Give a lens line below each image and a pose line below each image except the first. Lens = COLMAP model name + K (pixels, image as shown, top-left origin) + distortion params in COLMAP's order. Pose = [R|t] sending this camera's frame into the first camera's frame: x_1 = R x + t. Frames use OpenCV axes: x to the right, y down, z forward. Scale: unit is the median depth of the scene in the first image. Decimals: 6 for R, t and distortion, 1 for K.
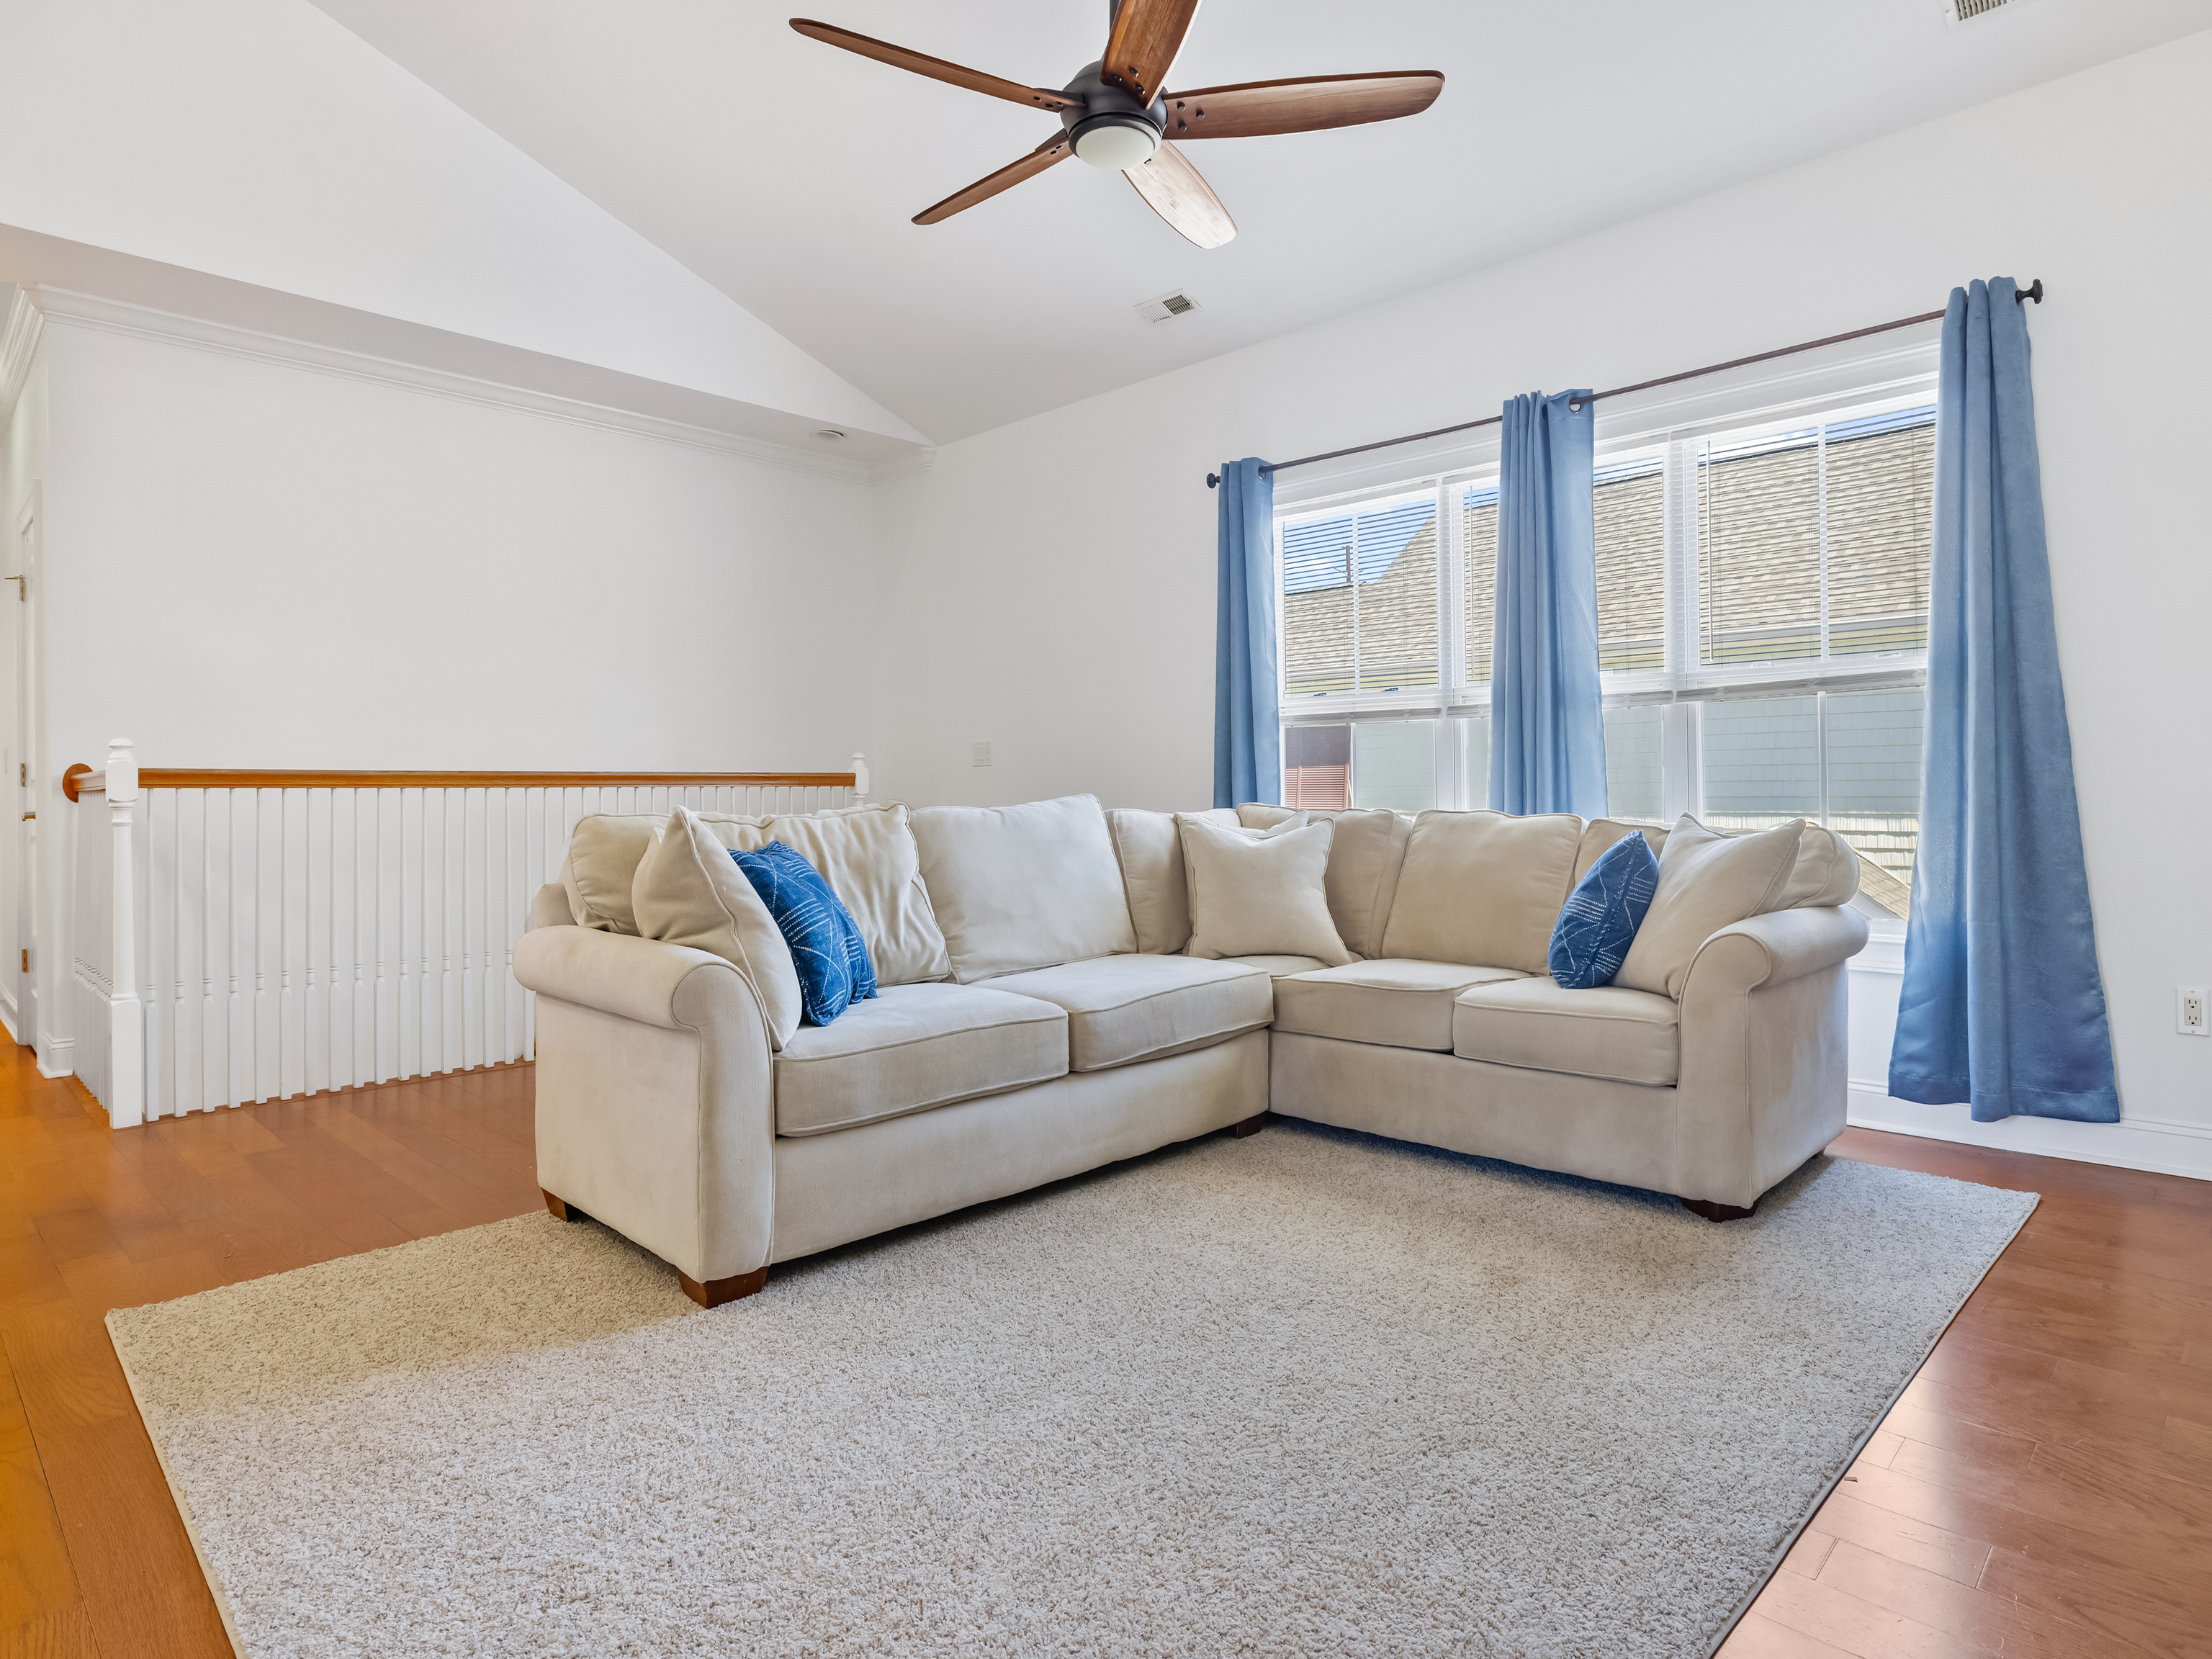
lens RADIAL K [[1239.4, 0, 1091.8], [0, 1239.4, 795.3], [0, 0, 1]] dist [-0.005596, 0.001252]
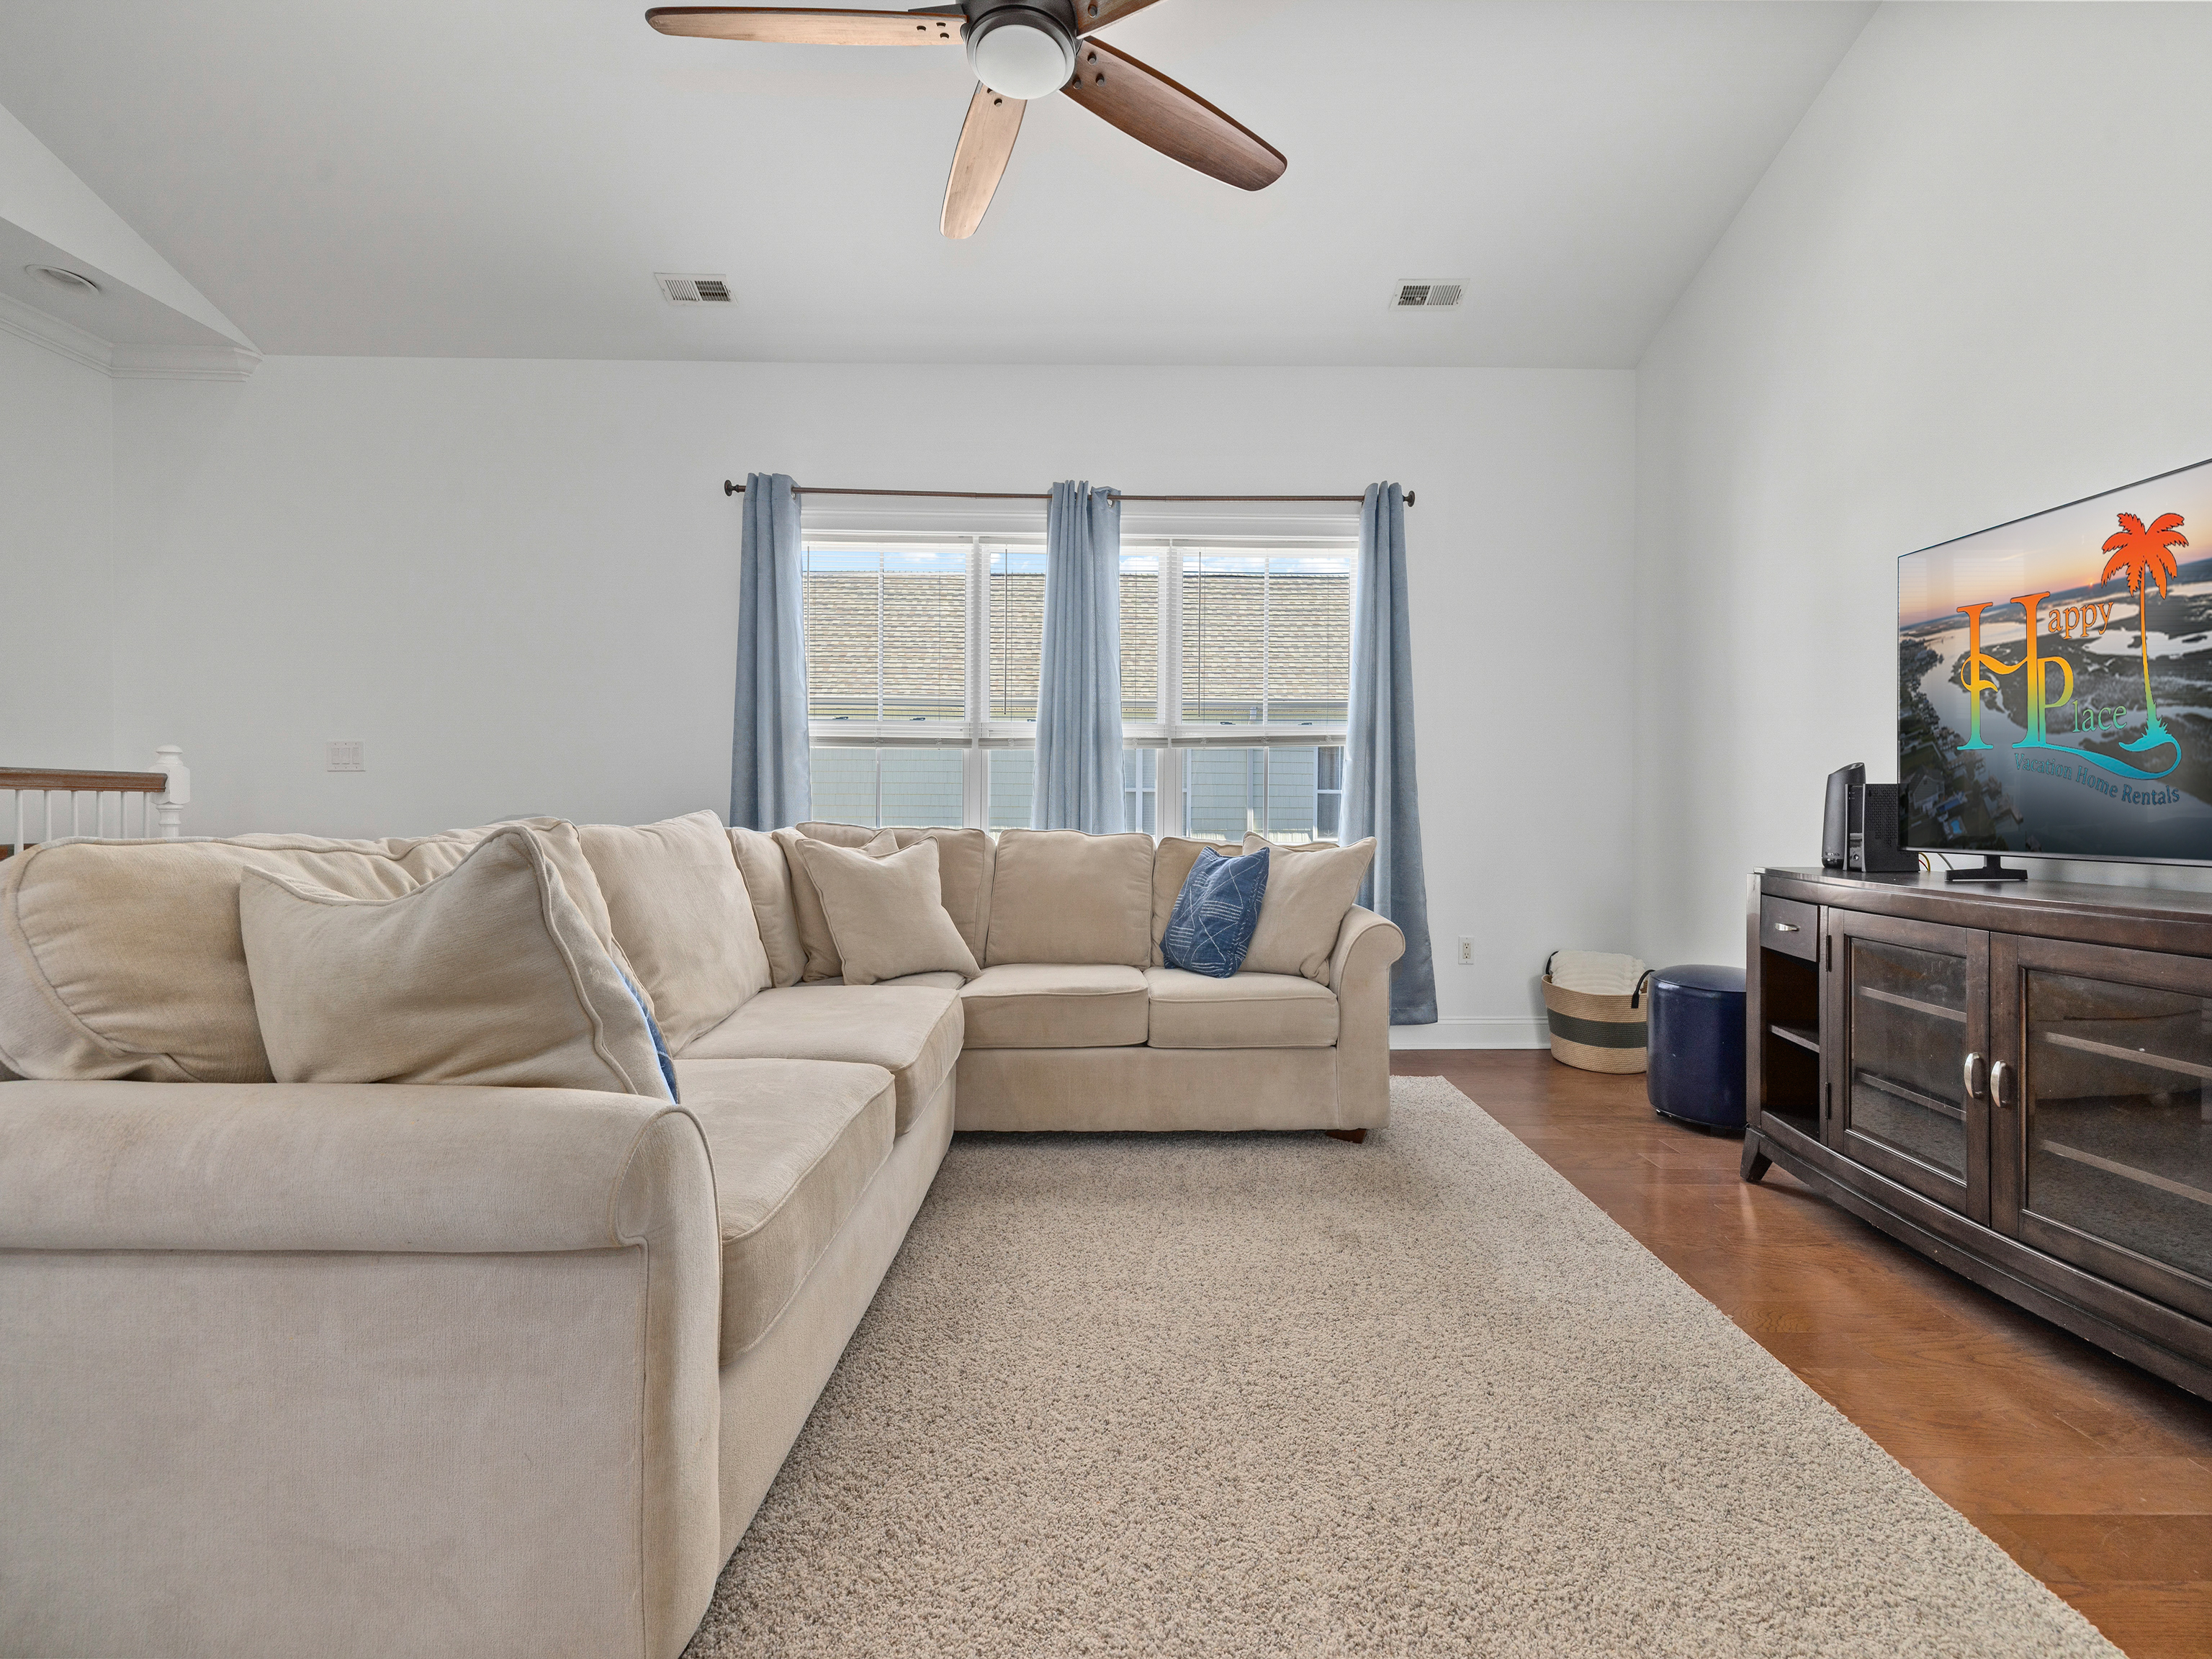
lens RADIAL K [[946.7, 0, 1115.2], [0, 946.7, 824.4], [0, 0, 1]] dist [0.004800, -0.000762]
pose [[0.702522, 0.004429, 0.711649, -0.303436], [-0.012265, 0.999907, 0.005885, 0.001502], [-0.711557, -0.012863, 0.702511, 0.363046]]
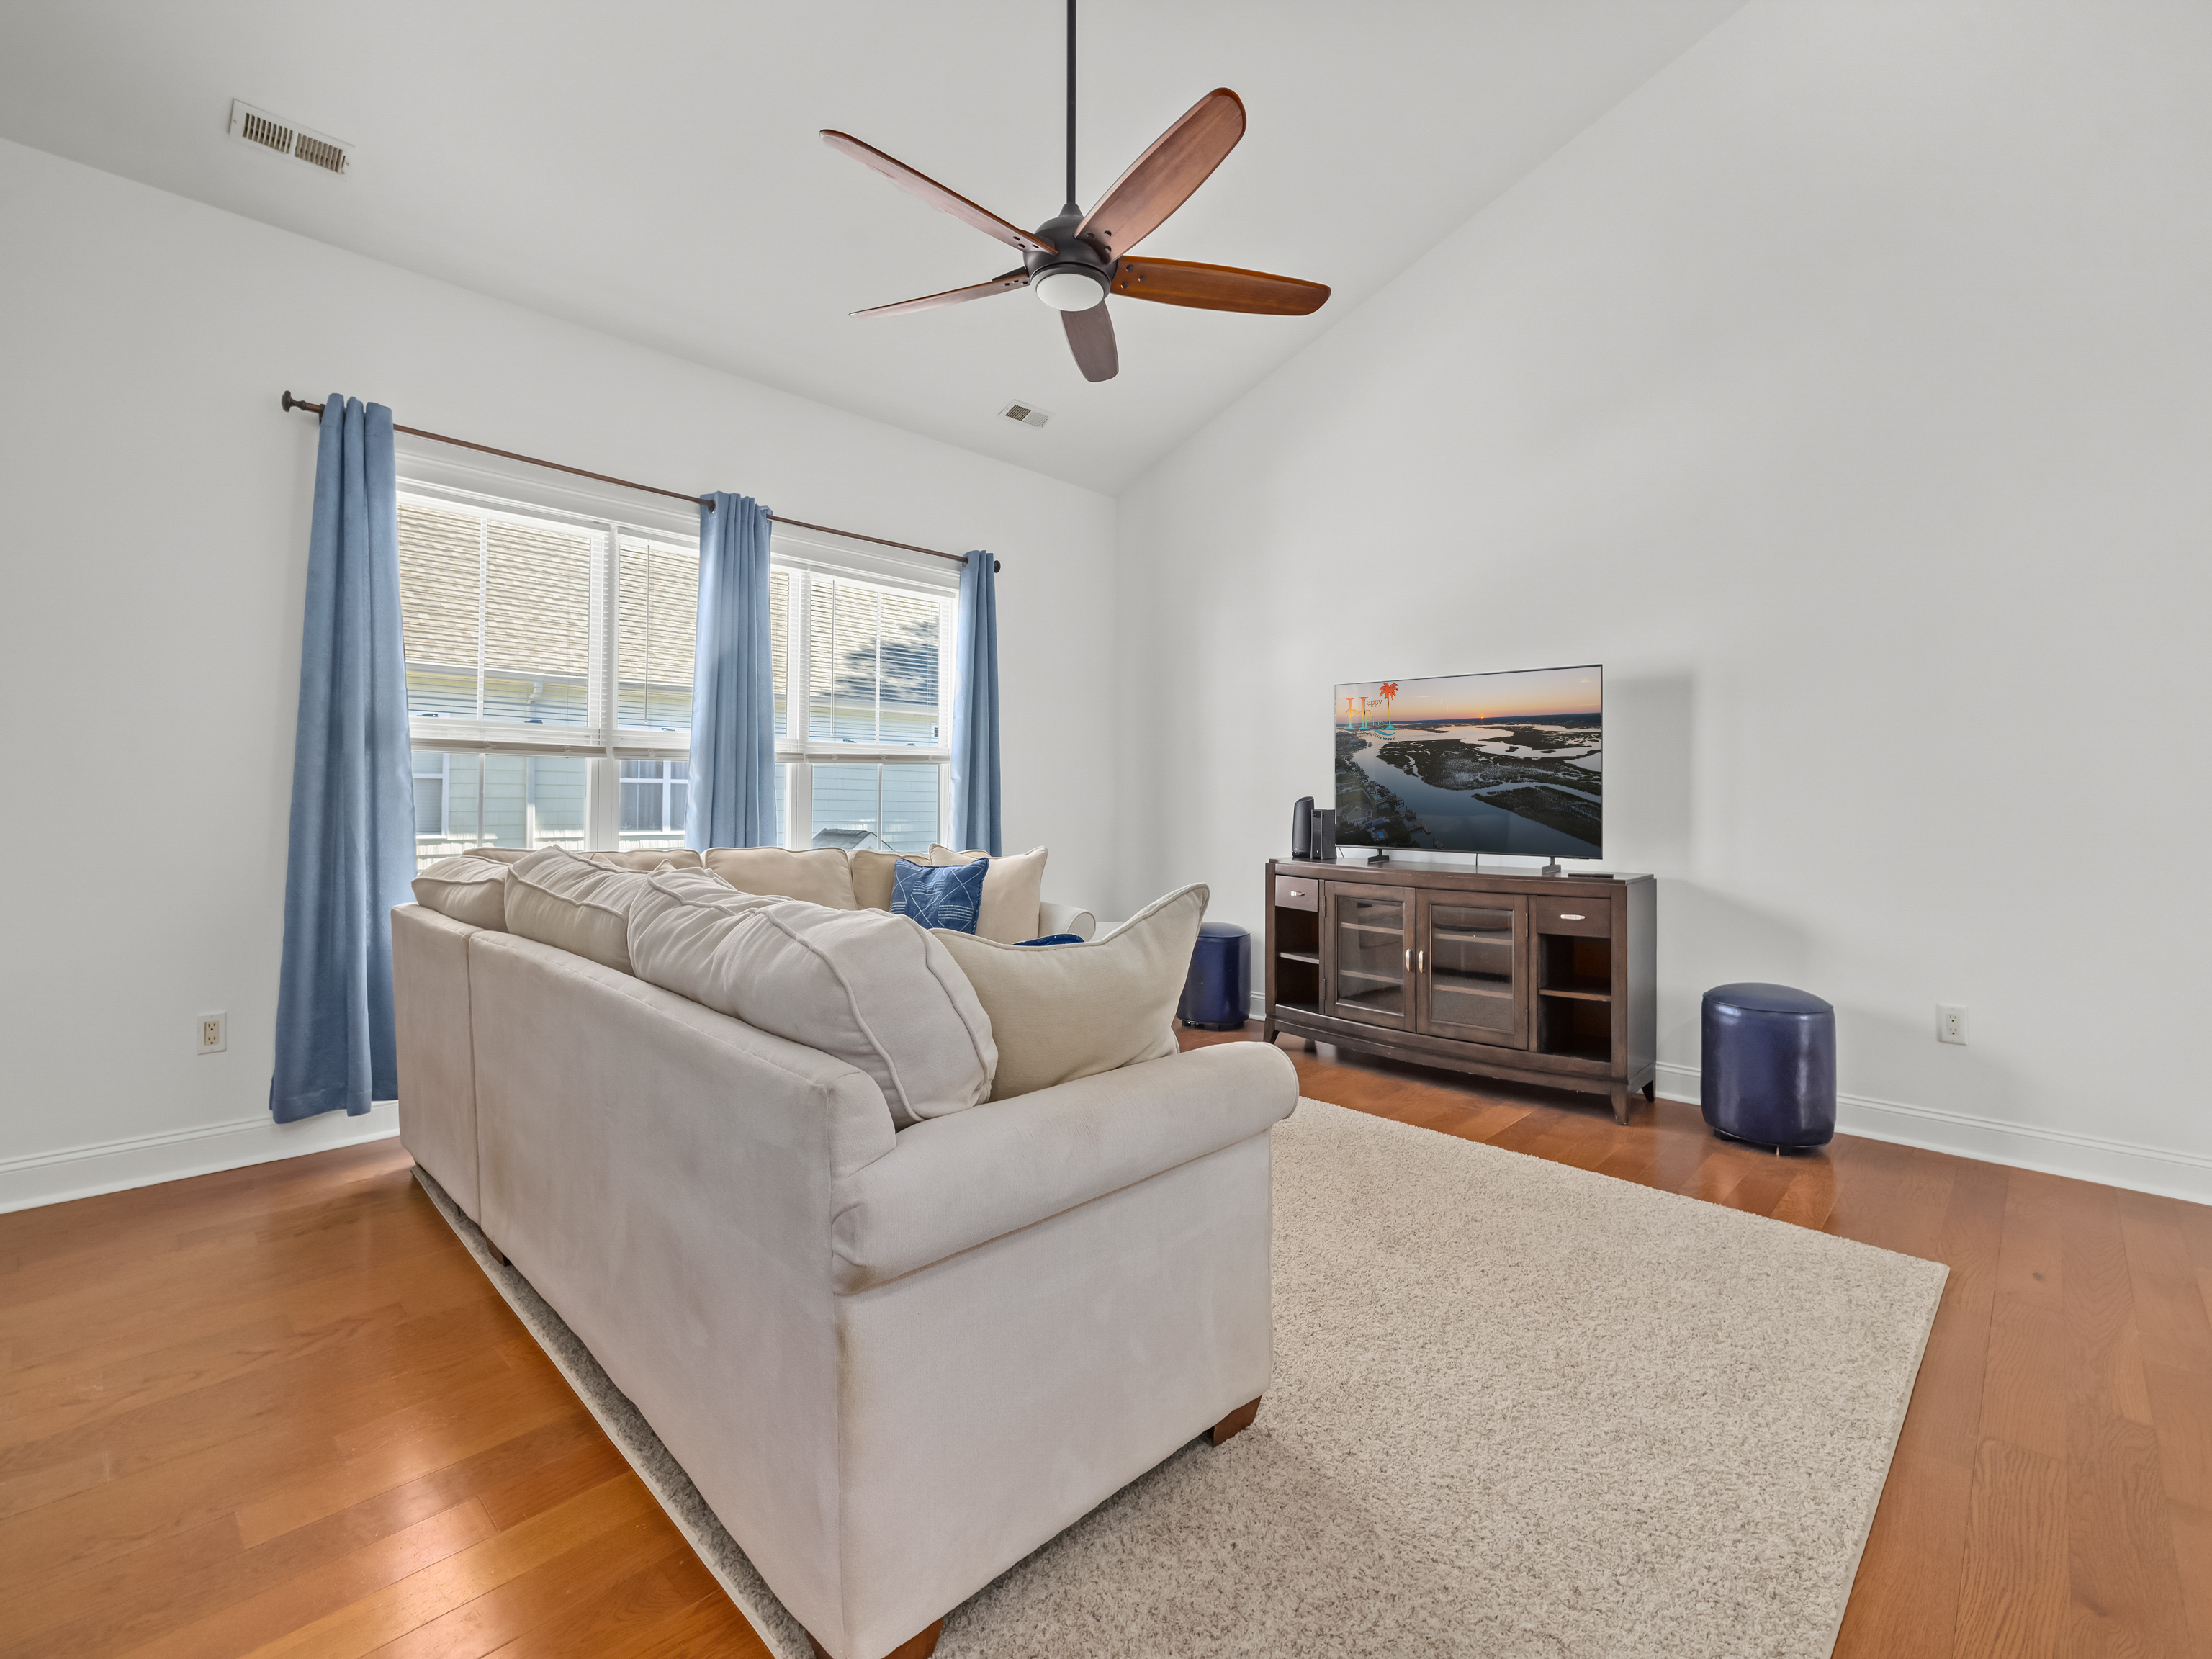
lens RADIAL K [[1005.7, 0, 1122.9], [0, 1005.7, 810.0], [0, 0, 1]] dist [-0.010272, -0.000129]
pose [[-0.031457, 0.003415, 0.999499, -0.695551], [-0.006251, 0.999974, -0.003613, -0.023078], [-0.999486, -0.006361, -0.031434, 0.739014]]
